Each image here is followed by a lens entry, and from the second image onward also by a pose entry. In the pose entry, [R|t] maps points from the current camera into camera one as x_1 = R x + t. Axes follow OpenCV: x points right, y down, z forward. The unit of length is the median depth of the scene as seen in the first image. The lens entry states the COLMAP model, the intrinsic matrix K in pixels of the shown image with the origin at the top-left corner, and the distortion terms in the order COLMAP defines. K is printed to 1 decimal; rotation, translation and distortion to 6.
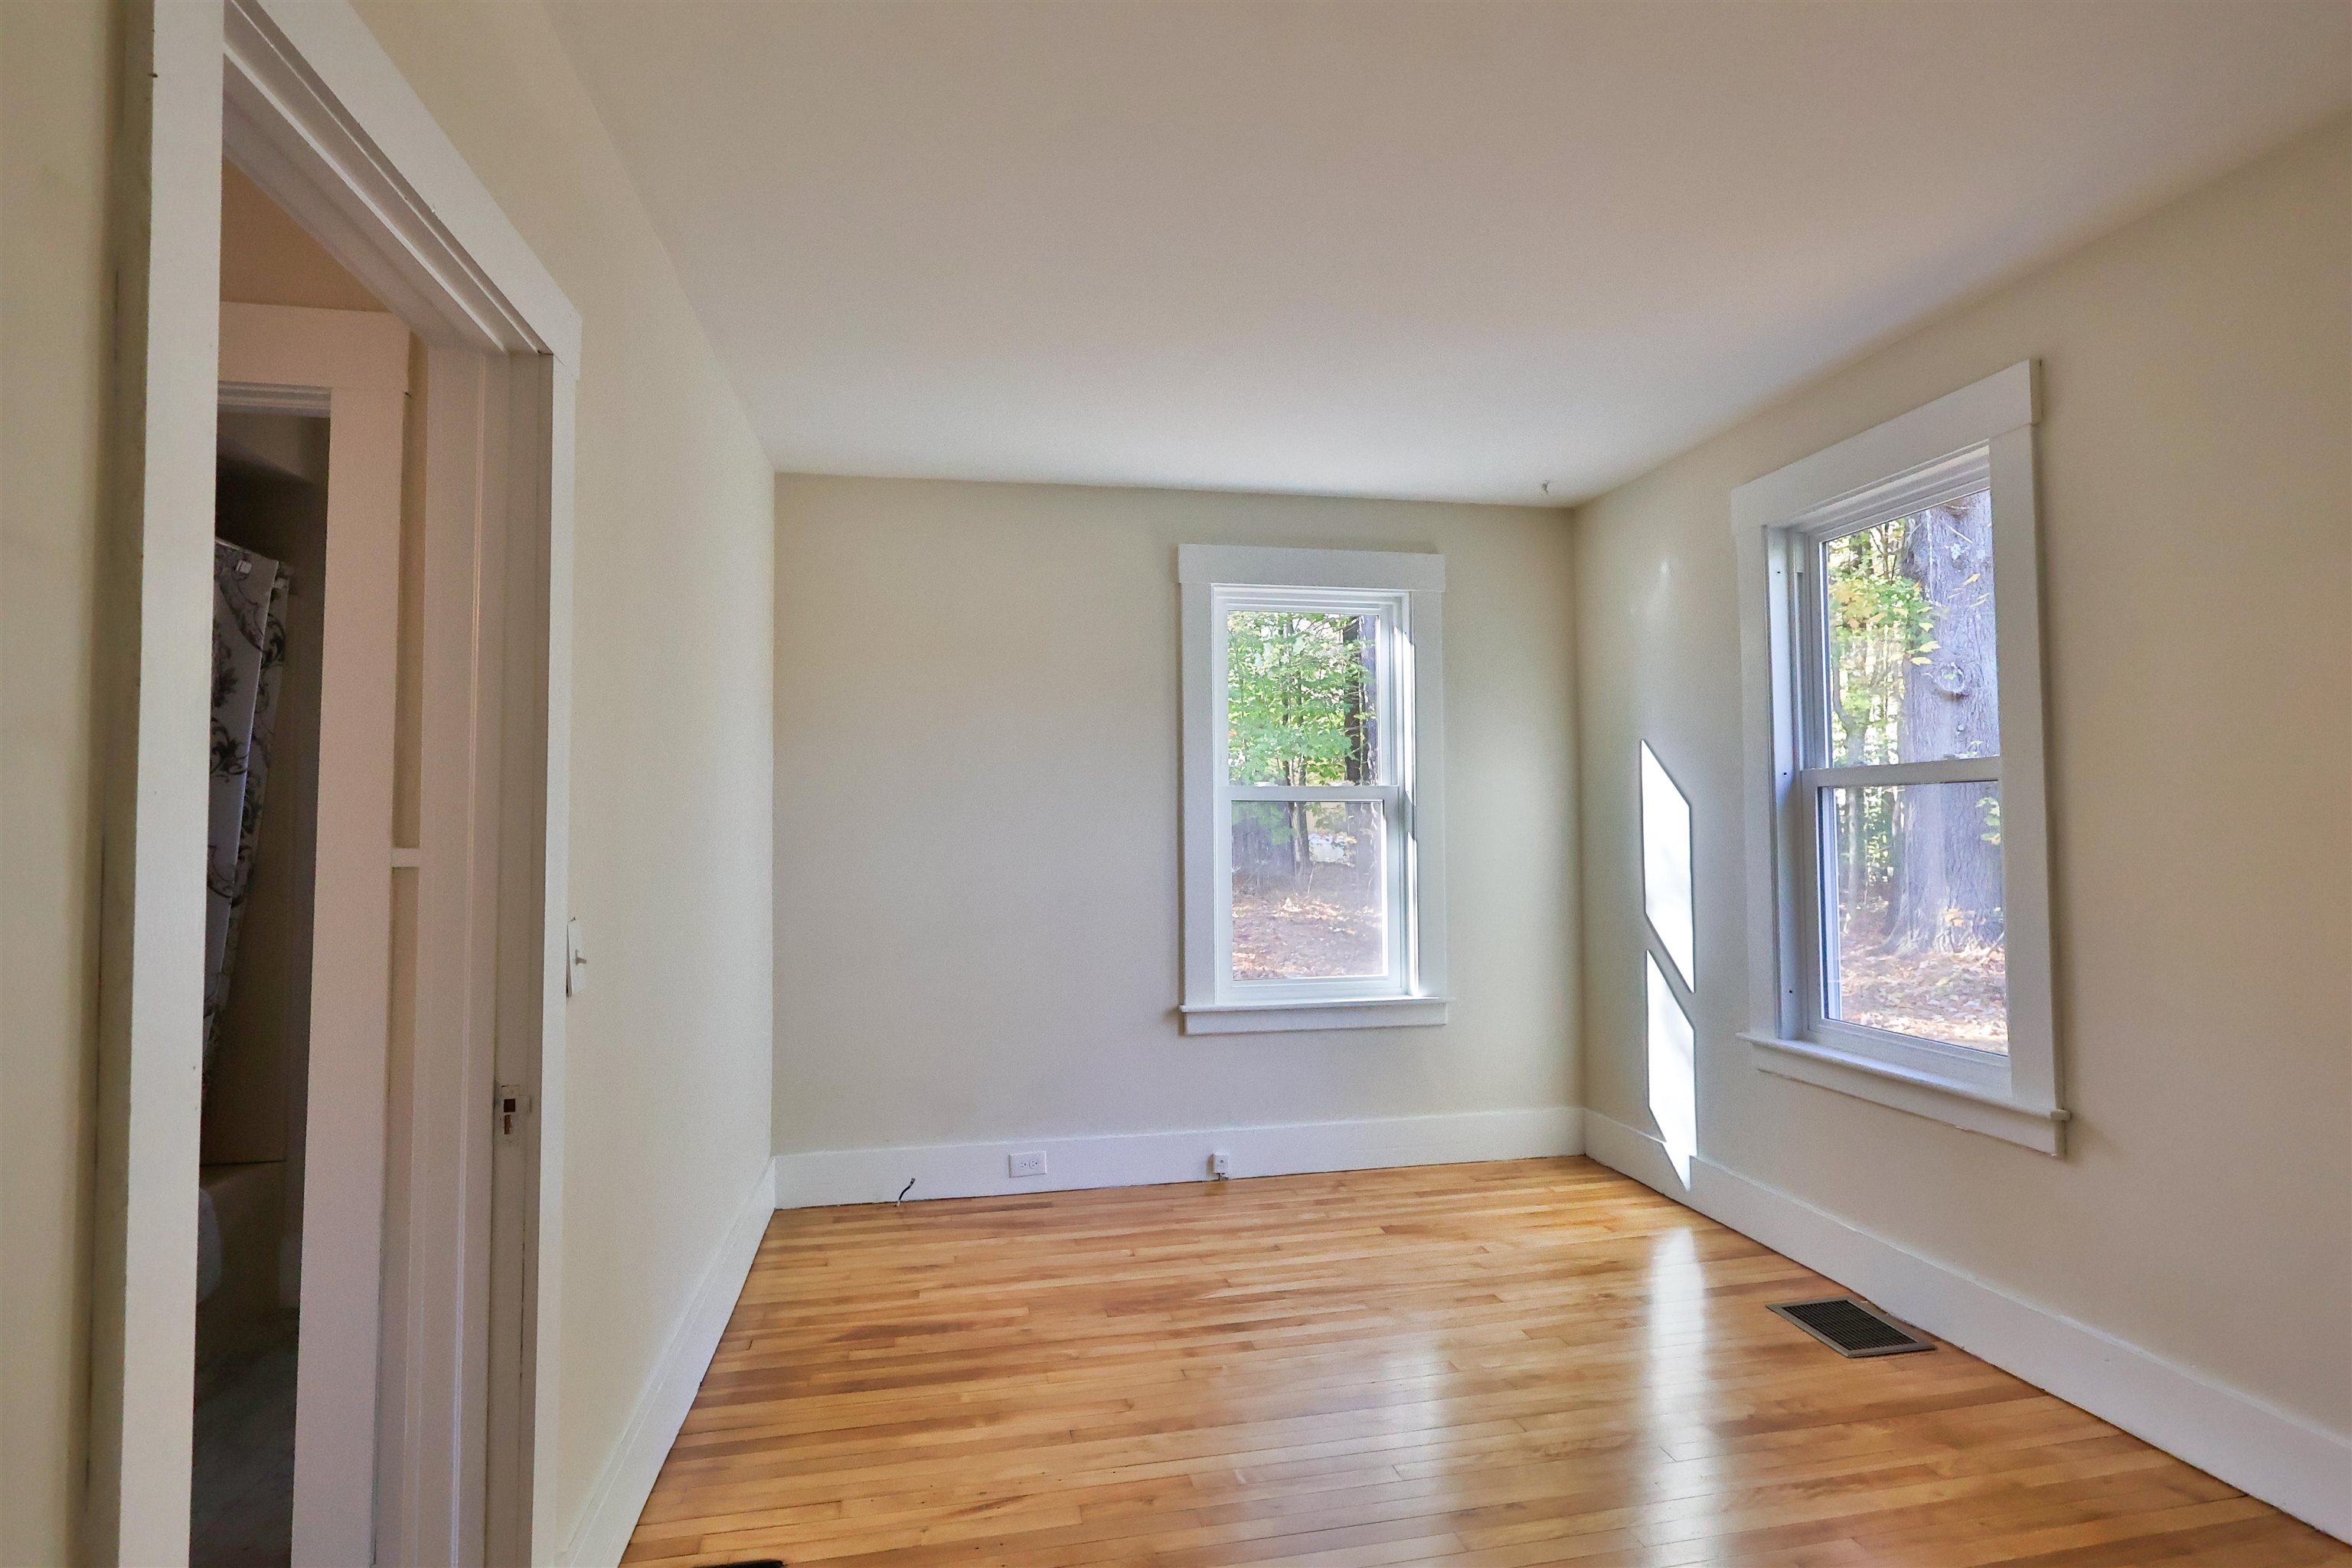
lens RADIAL K [[1156.8, 0, 1169.1], [0, 1156.8, 794.0], [0, 0, 1]] dist [0.004742, 0.000512]
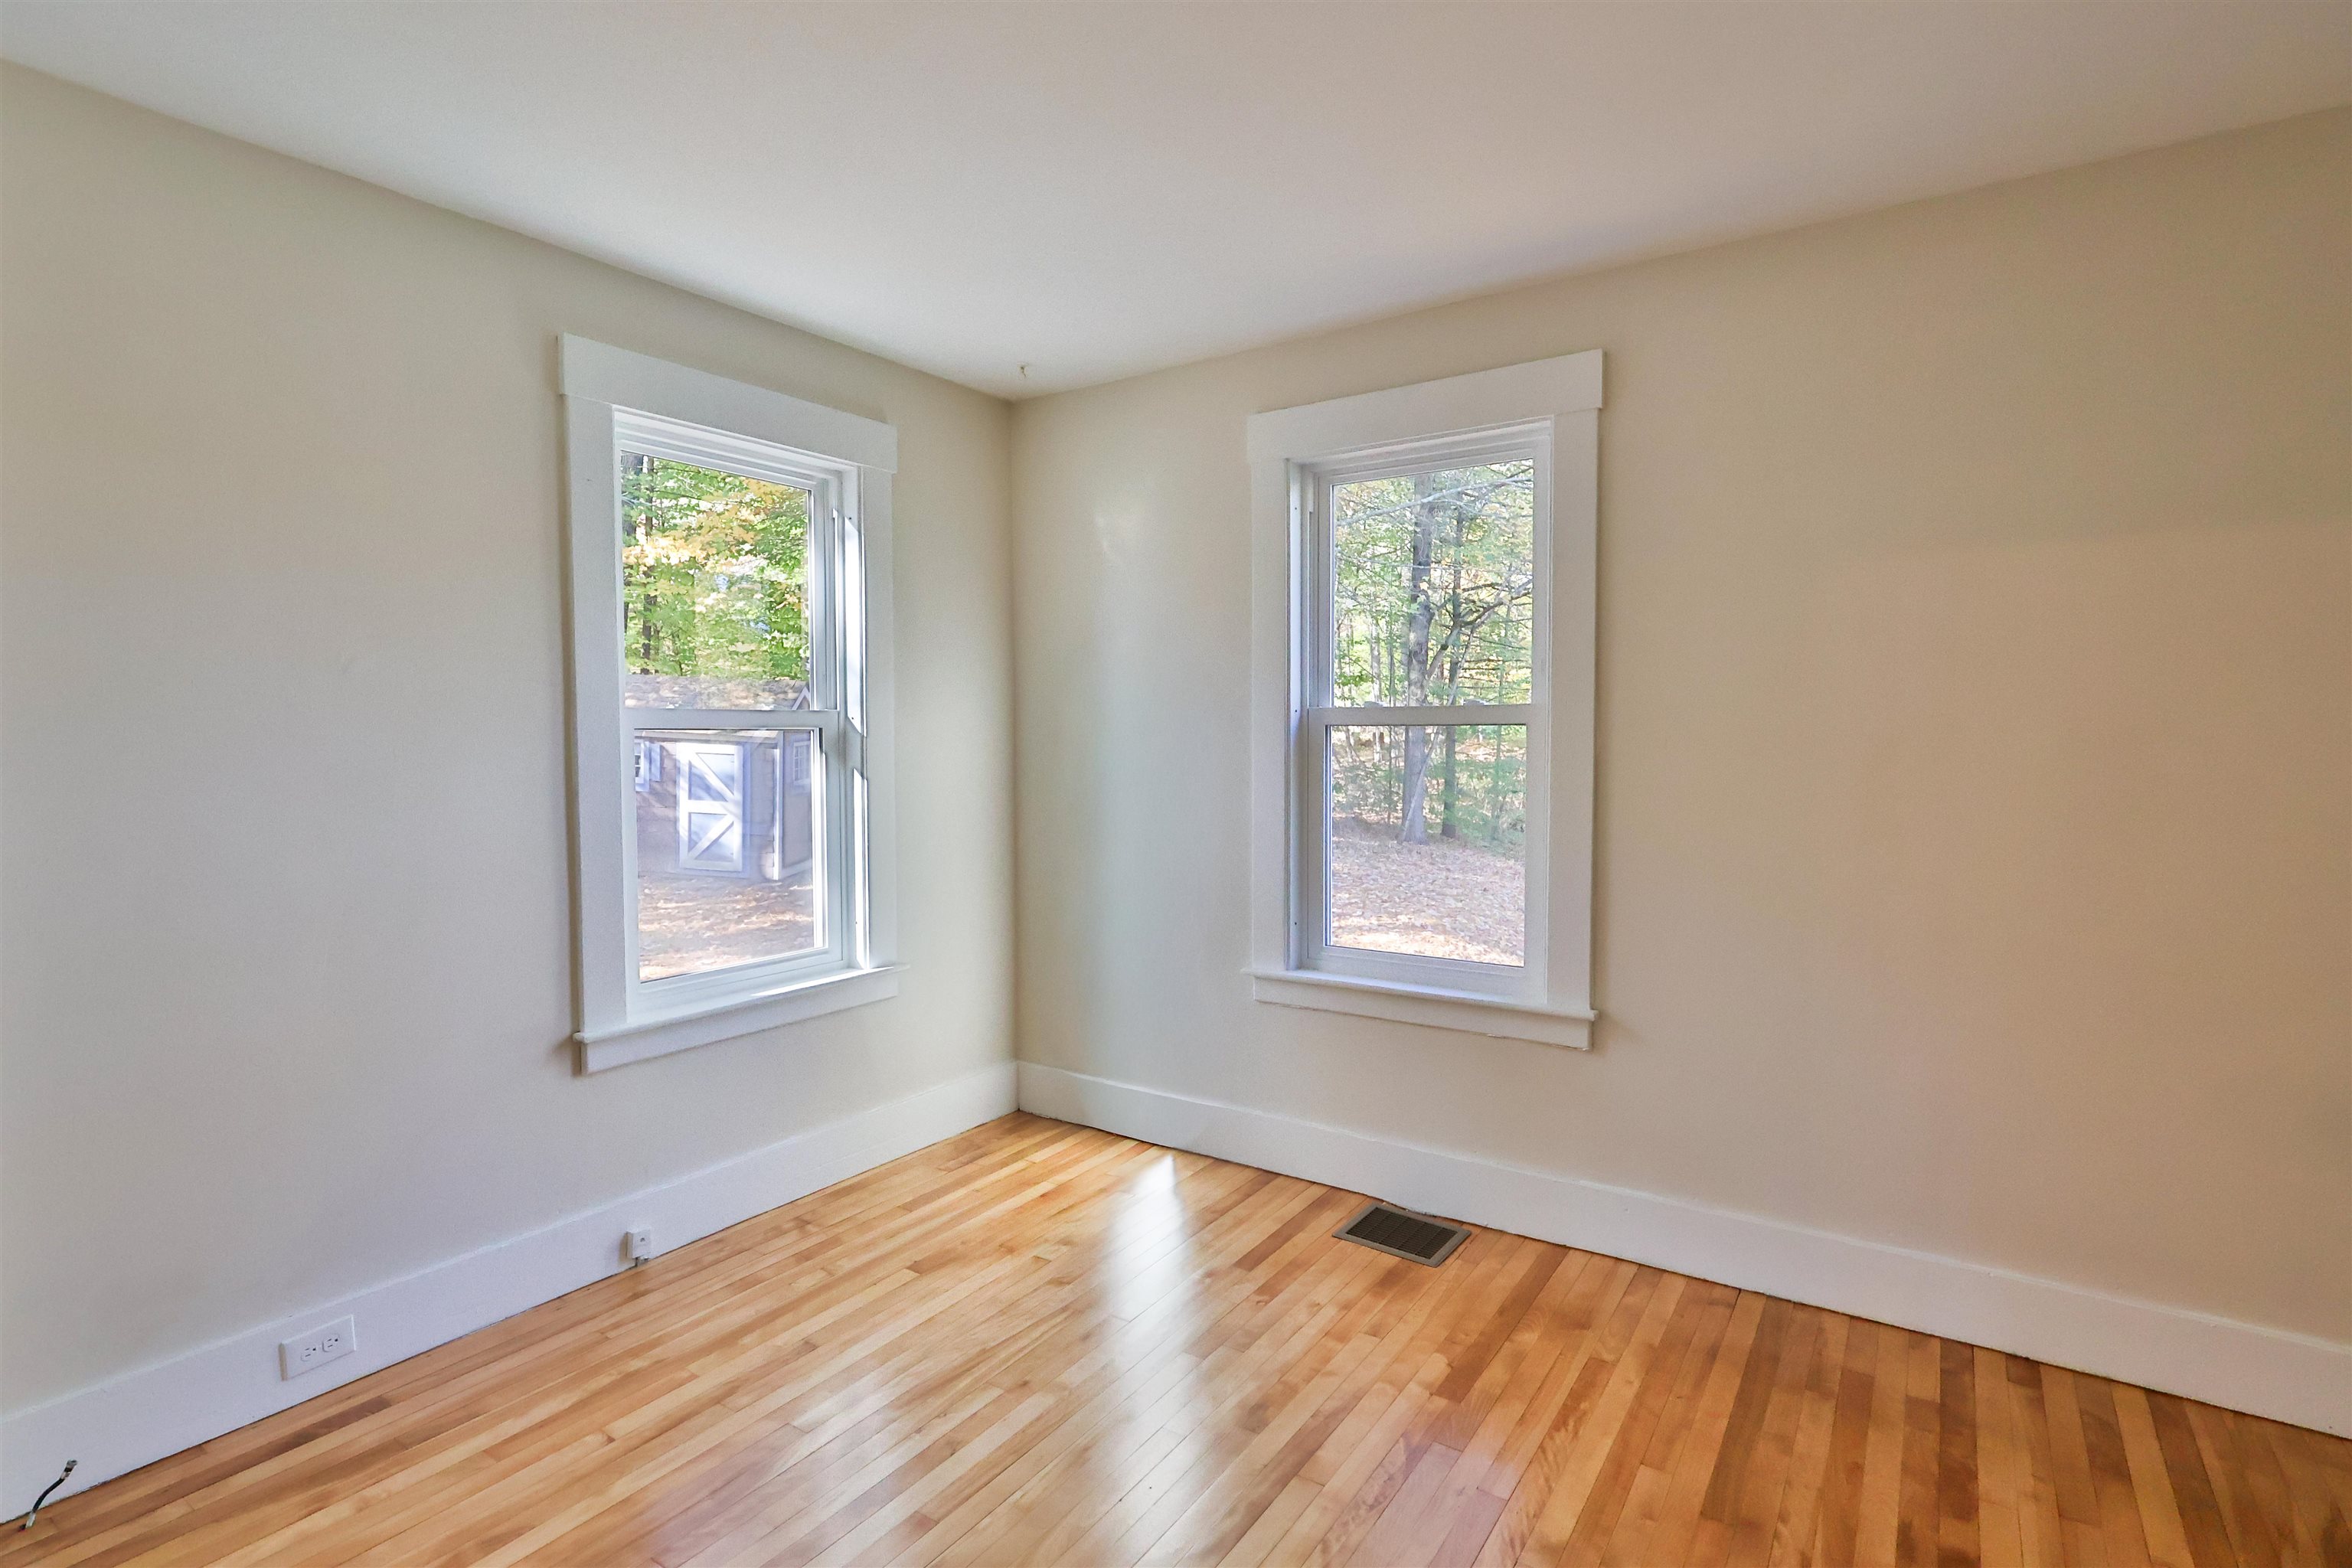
lens RADIAL K [[1142.6, 0, 1168.6], [0, 1142.6, 787.2], [0, 0, 1]] dist [-0.002578, 0.002109]
pose [[0.718272, -0.028633, 0.695173, -0.233136], [-0.021349, 0.997775, 0.063156, -0.011090], [-0.695435, -0.060205, 0.716063, 0.339779]]
